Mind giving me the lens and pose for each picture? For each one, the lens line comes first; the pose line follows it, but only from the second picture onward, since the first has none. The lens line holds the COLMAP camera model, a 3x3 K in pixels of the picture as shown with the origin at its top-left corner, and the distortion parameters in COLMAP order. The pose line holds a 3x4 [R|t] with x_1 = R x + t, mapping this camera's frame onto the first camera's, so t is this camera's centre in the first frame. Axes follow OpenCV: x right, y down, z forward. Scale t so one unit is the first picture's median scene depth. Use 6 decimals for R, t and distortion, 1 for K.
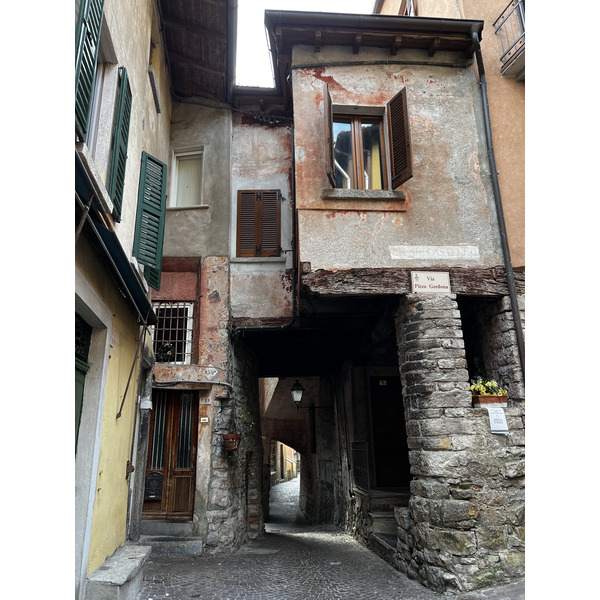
lens RADIAL K [[463.7, 0, 300.0], [0, 463.7, 300.0], [0, 0, 1]] dist [0.147397, -0.204620]
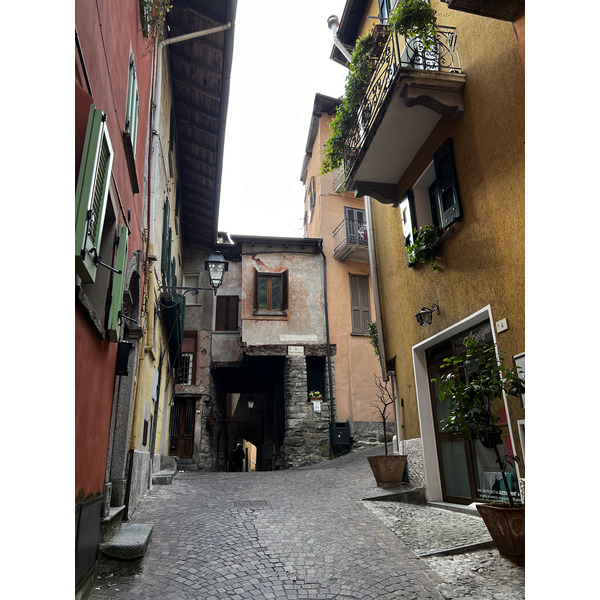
lens RADIAL K [[463.7, 0, 300.0], [0, 463.7, 300.0], [0, 0, 1]] dist [0.147397, -0.204620]
pose [[0.998806, 0.013401, 0.046984, 0.162035], [-0.011391, 0.999019, -0.042796, -0.175832], [-0.047512, 0.042210, 0.997978, -1.261610]]
